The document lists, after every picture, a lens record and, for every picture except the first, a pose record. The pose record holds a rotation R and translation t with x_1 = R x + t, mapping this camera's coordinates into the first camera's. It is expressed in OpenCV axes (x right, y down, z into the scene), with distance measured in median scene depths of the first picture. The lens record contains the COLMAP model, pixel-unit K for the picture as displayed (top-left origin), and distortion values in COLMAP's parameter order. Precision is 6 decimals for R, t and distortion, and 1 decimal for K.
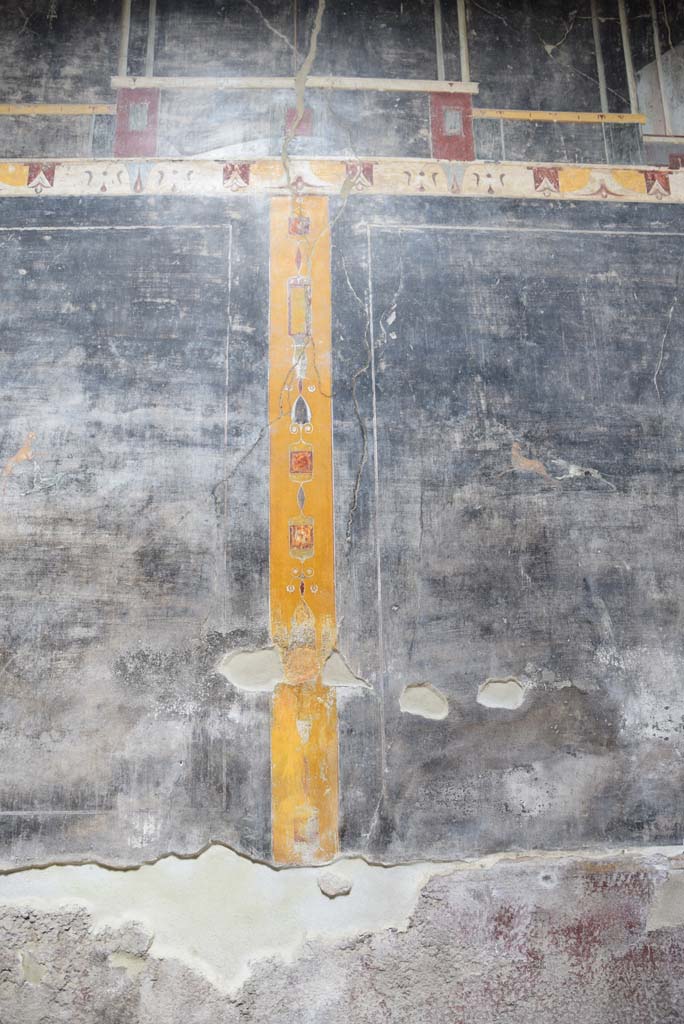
lens RADIAL K [[713.2, 0, 337.6], [0, 713.2, 501.6], [0, 0, 1]] dist [-0.143402, 0.105368]
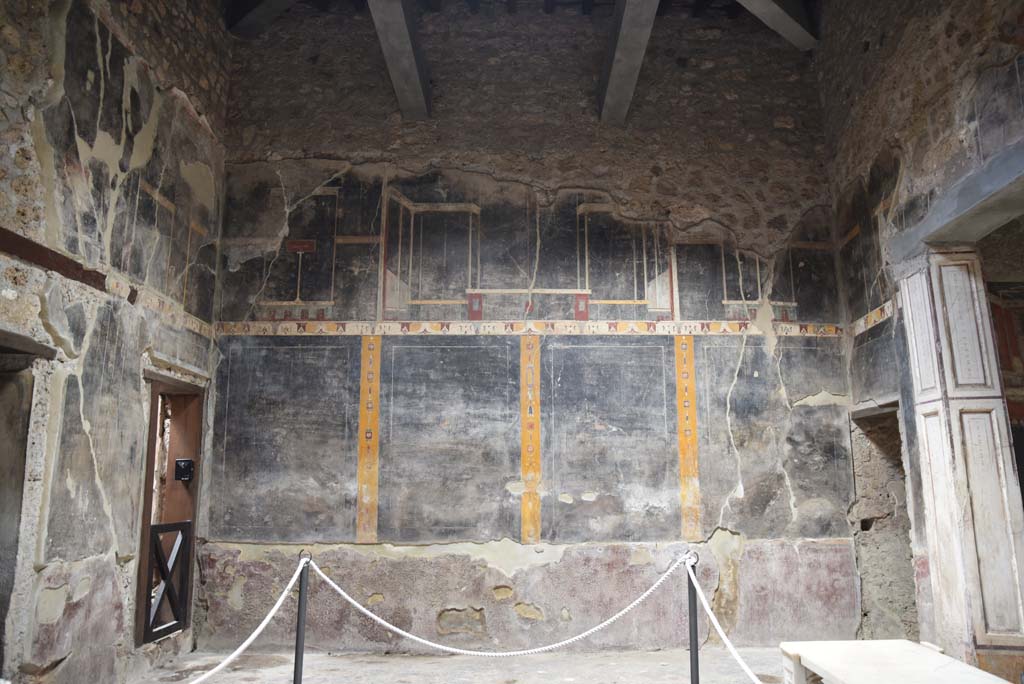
lens RADIAL K [[683.0, 0, 507.2], [0, 683.0, 356.5], [0, 0, 1]] dist [-0.125220, 0.098407]
pose [[0.999659, 0.015595, -0.020928, -0.096609], [-0.015047, 0.999547, 0.026076, -0.452274], [0.021325, -0.025752, 0.999441, -2.132613]]
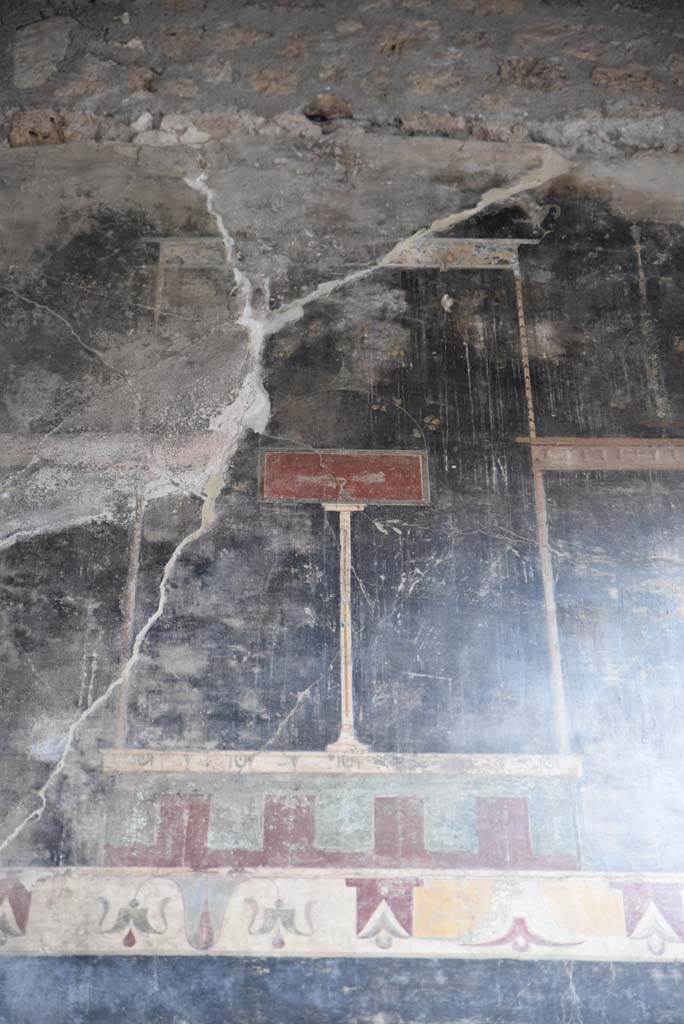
lens RADIAL K [[1903.7, 0, 342.0], [0, 1903.7, 512.0], [0, 0, 1]] dist [0.183345, 0.363386]
pose [[0.999422, -0.004087, -0.033745, -1.109819], [-0.012696, 0.876016, -0.482114, -0.088400], [0.031532, 0.482264, 0.875458, -0.292043]]
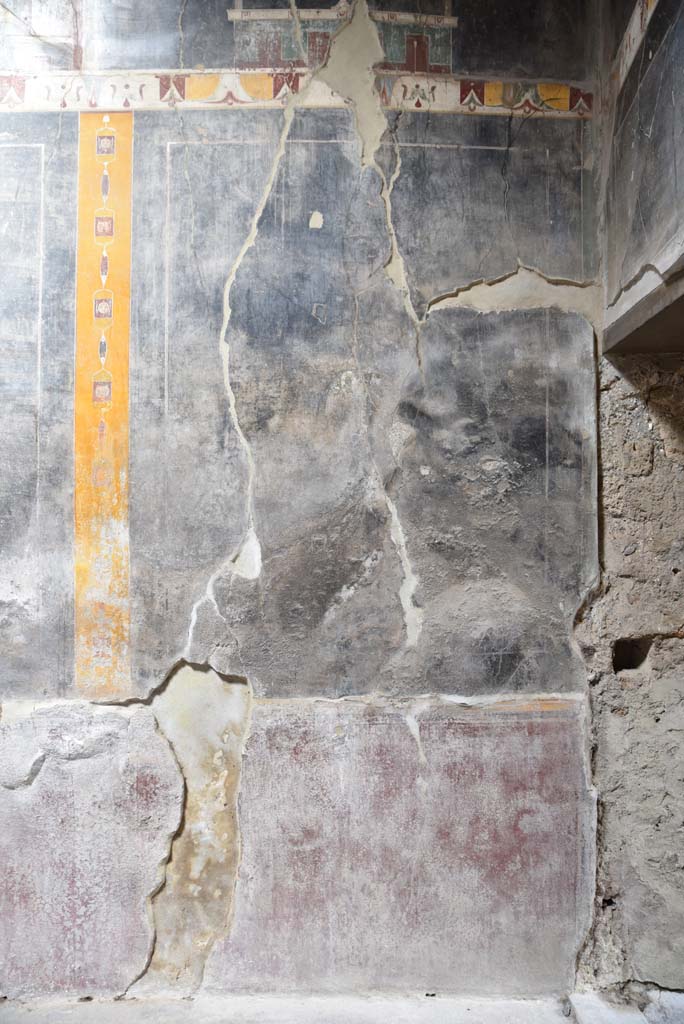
lens RADIAL K [[830.8, 0, 342.0], [0, 830.8, 512.0], [0, 0, 1]] dist [-0.122133, 0.131711]
pose [[0.999608, 0.010182, -0.026078, 1.101991], [-0.005479, 0.984656, 0.174420, -0.068880], [0.027454, -0.174208, 0.984326, -0.302651]]
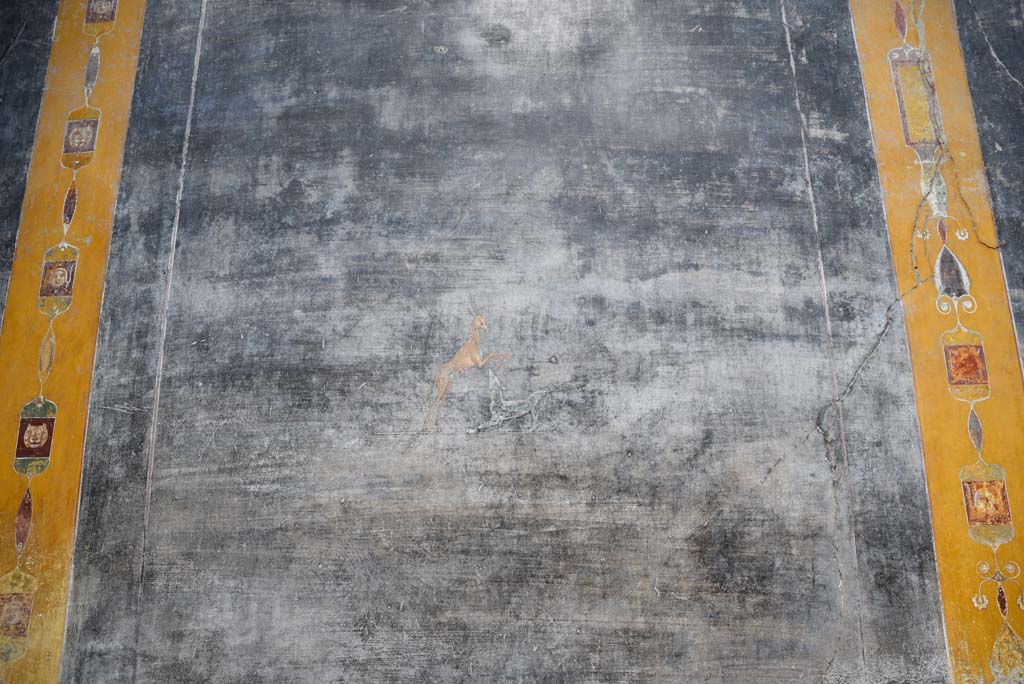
lens RADIAL K [[701.3, 0, 504.8], [0, 701.3, 347.9], [0, 0, 1]] dist [-0.142137, 0.097026]
pose [[0.994187, -0.015172, -0.106594, -0.348423], [0.011860, 0.999429, -0.031642, -0.055250], [0.107013, 0.030194, 0.993799, 0.428875]]
